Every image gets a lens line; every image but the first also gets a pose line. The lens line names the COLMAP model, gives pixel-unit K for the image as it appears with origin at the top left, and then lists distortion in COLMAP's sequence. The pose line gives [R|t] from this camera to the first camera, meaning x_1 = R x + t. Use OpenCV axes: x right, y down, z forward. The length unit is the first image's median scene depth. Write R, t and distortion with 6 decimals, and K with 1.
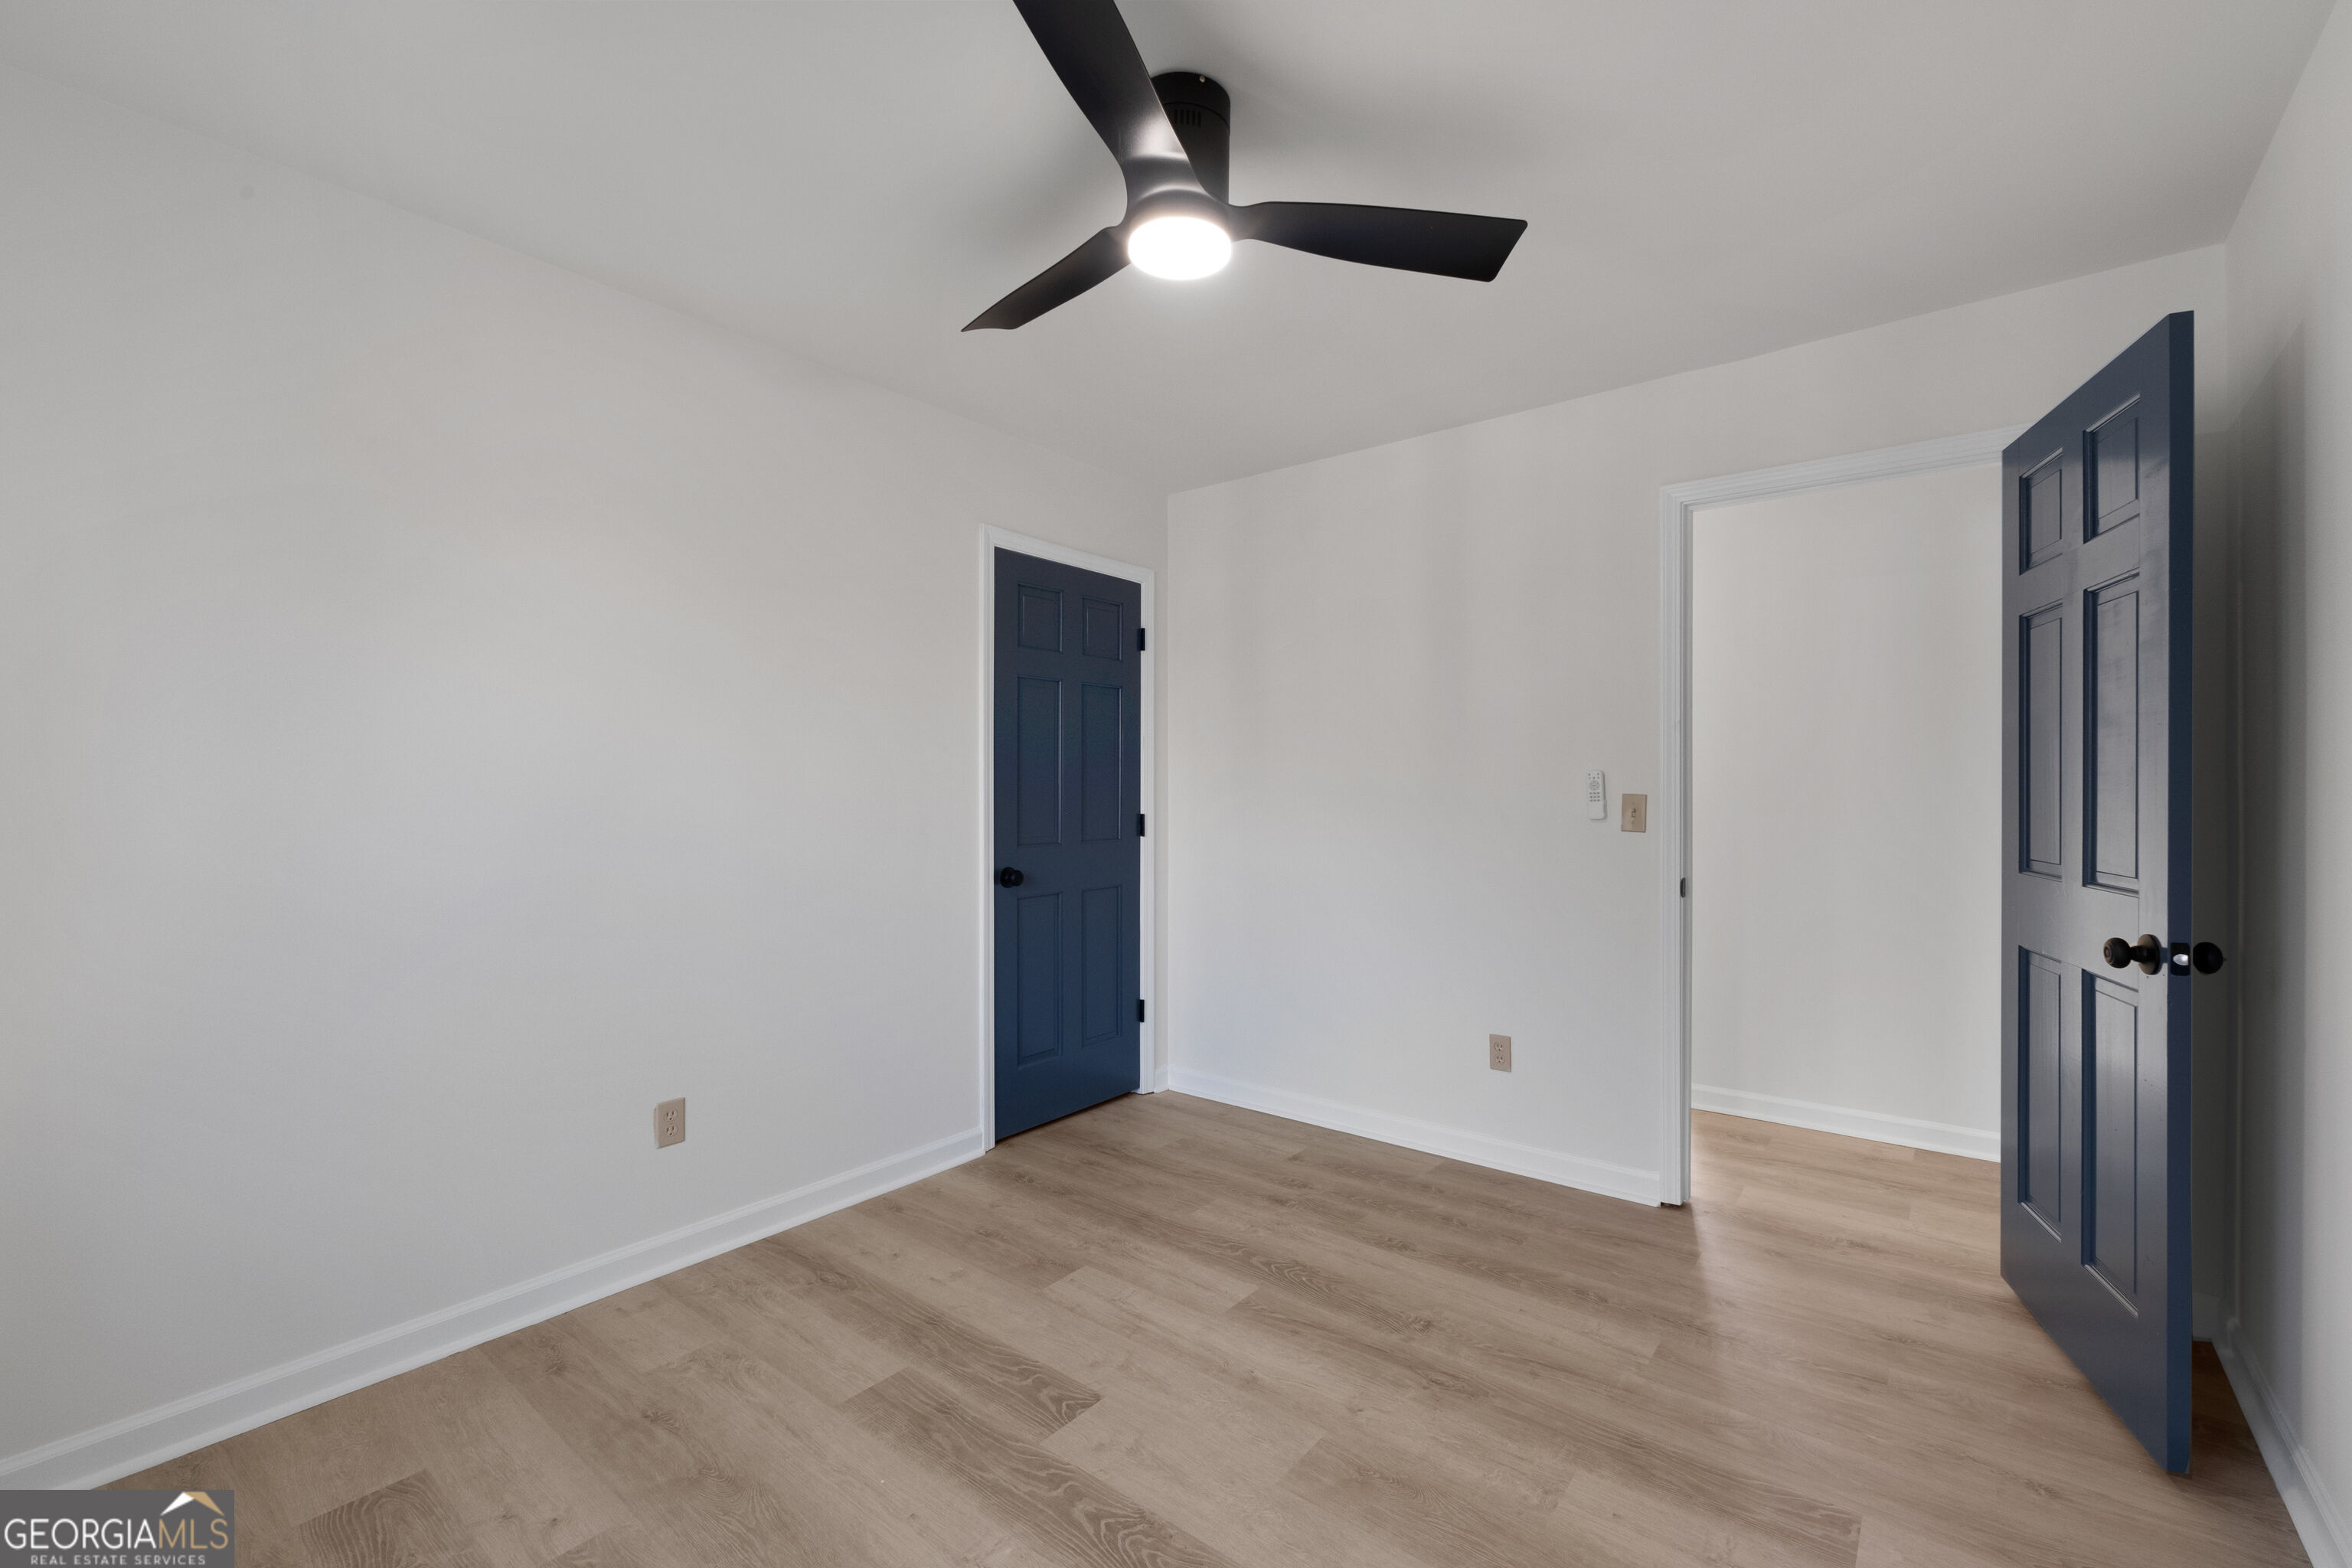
lens RADIAL K [[1012.4, 0, 1191.5], [0, 1012.4, 779.2], [0, 0, 1]] dist [0.014396, -0.000143]
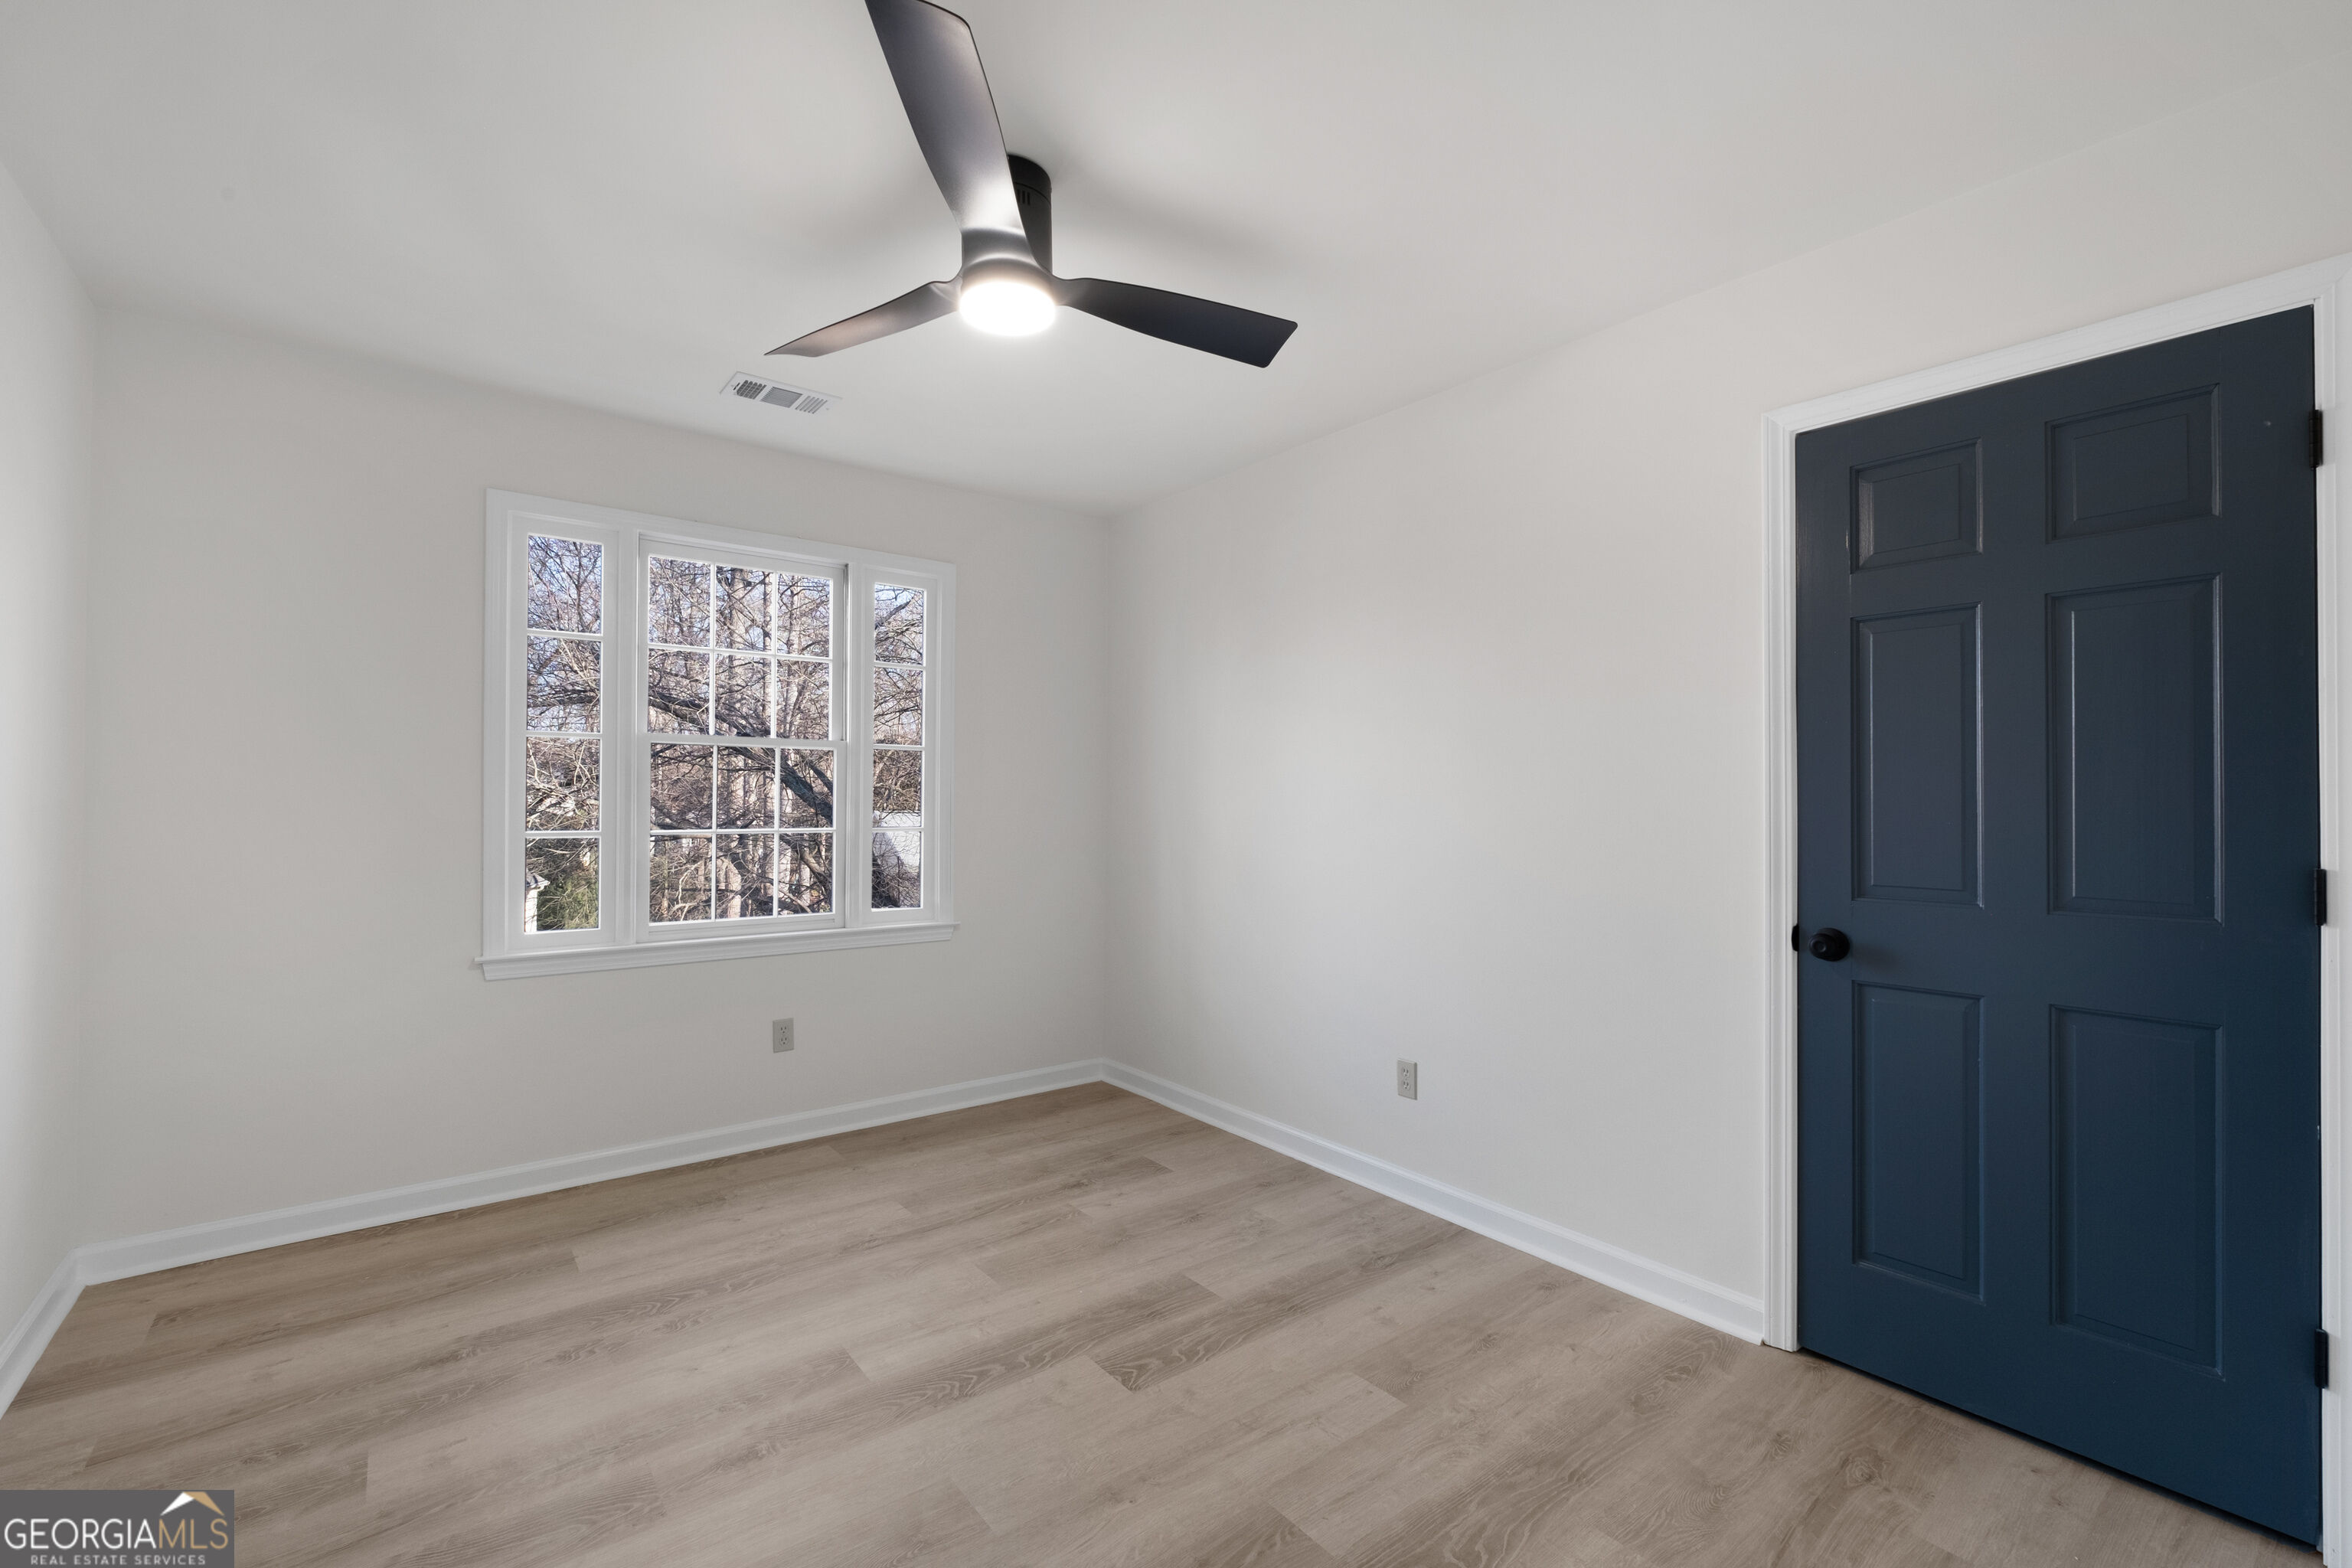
lens RADIAL K [[1012.4, 0, 1195.6], [0, 1012.4, 769.7], [0, 0, 1]] dist [0.014396, -0.000143]
pose [[-0.253776, -0.033265, -0.966691, 0.824259], [0.010296, 0.999259, -0.037089, 0.011664], [0.967208, -0.019365, -0.253245, 1.197249]]
